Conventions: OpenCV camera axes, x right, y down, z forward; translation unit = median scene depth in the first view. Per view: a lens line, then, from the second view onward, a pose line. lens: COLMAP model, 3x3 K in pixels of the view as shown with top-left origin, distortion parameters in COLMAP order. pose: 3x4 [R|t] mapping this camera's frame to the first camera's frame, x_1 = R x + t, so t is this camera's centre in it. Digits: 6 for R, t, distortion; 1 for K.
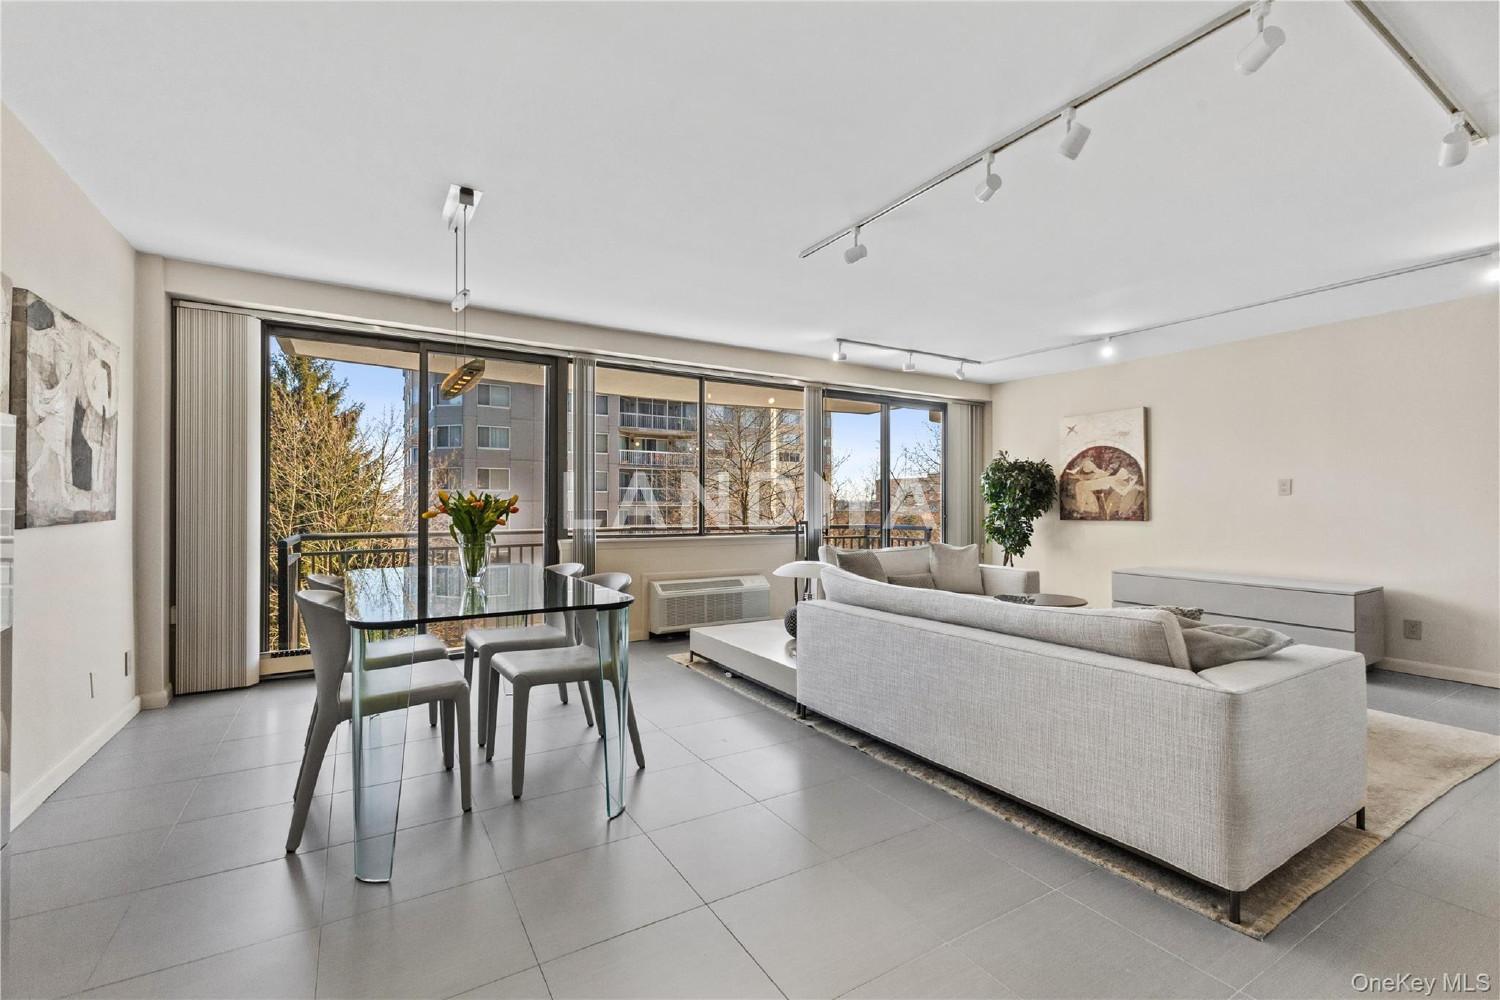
lens RADIAL K [[656.1, 0, 758.0], [0, 656.1, 500.7], [0, 0, 1]] dist [0.012496, -0.002027]
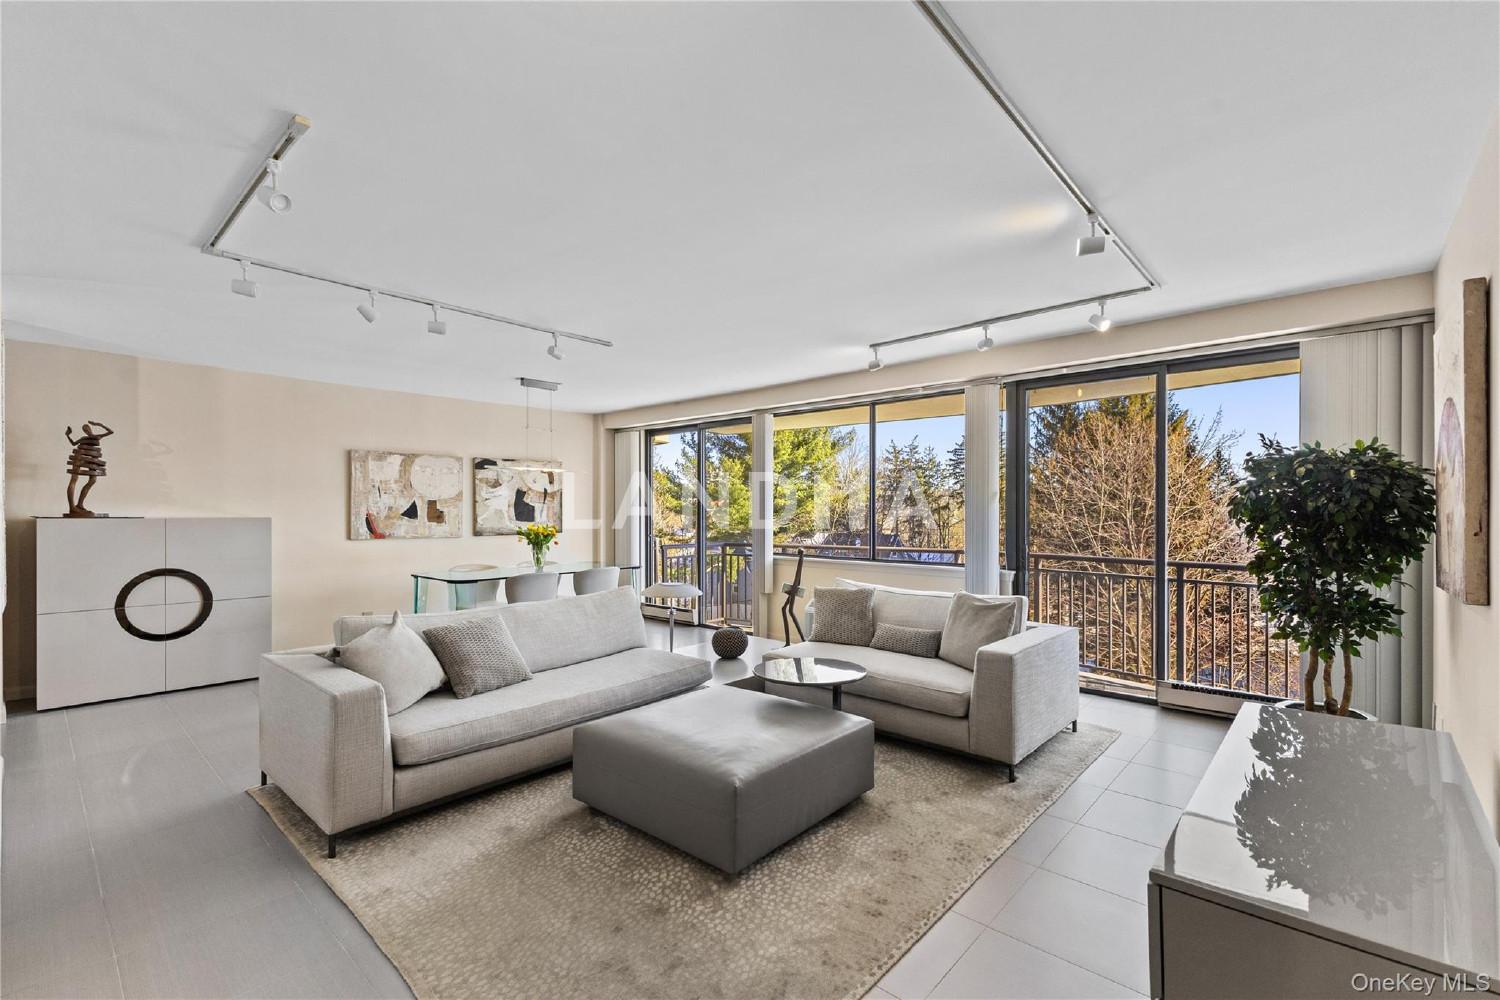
lens RADIAL K [[656.1, 0, 723.5], [0, 656.1, 514.5], [0, 0, 1]] dist [0.012496, -0.002027]
pose [[0.250385, -0.000945, -0.968146, 0.816355], [0.006728, 0.999977, 0.000764, -0.020779], [0.968123, -0.006705, 0.250386, 0.524448]]
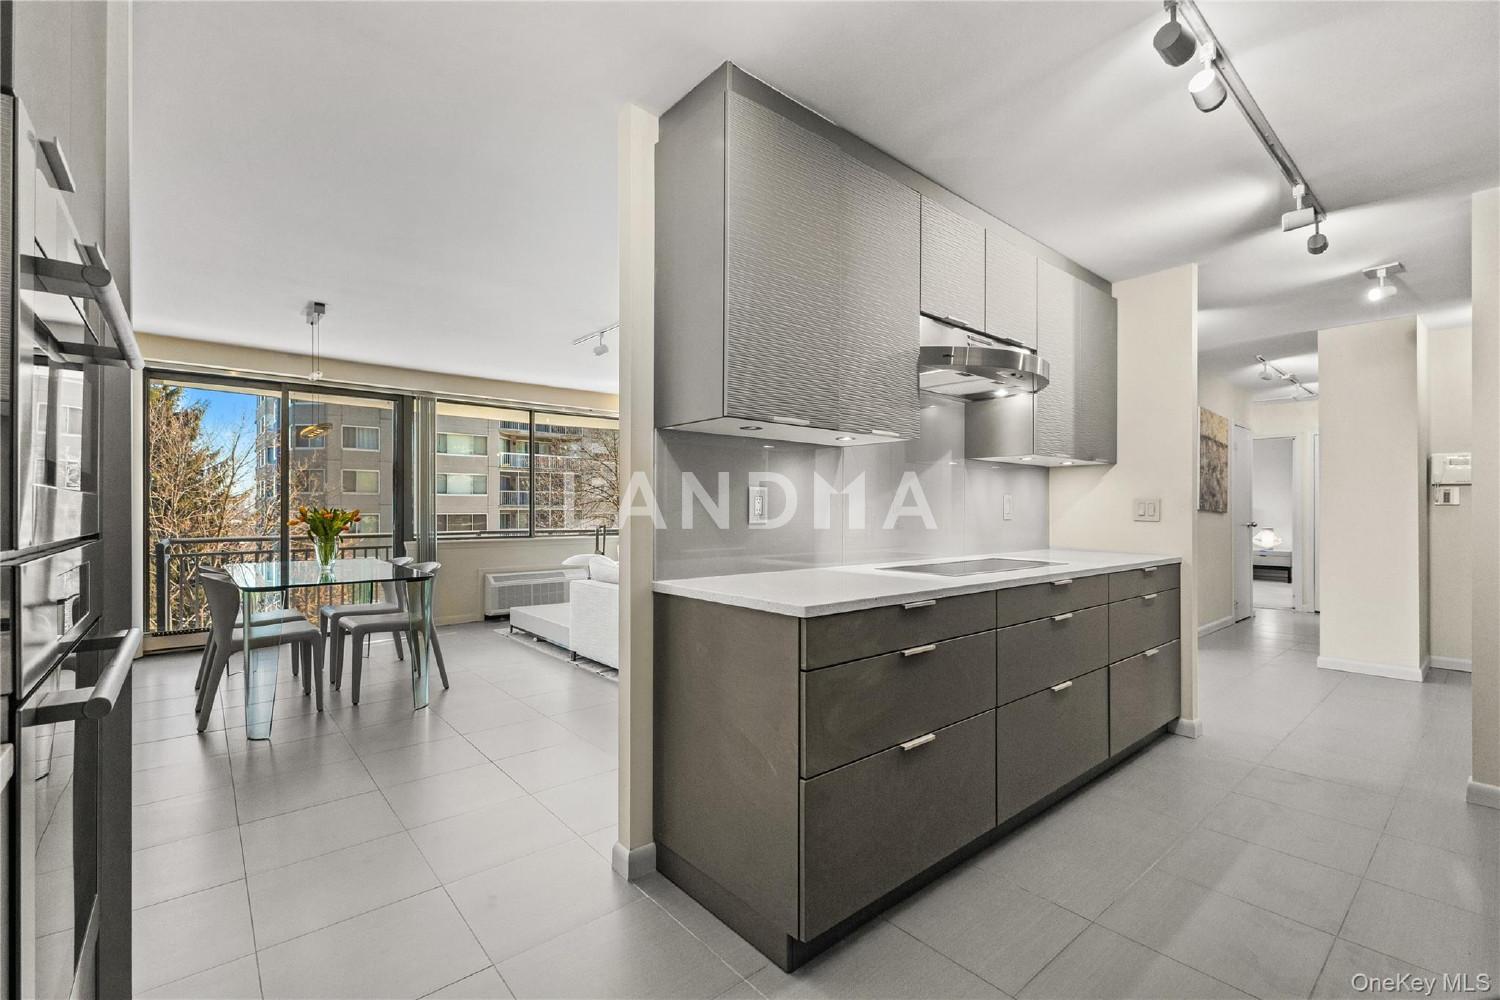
lens RADIAL K [[656.1, 0, 758.4], [0, 656.1, 506.1], [0, 0, 1]] dist [0.012496, -0.002027]
pose [[0.987523, -0.000344, 0.157472, 0.143535], [-0.000336, 0.999991, 0.004289, -0.011669], [-0.157472, -0.004288, 0.987514, -0.299789]]
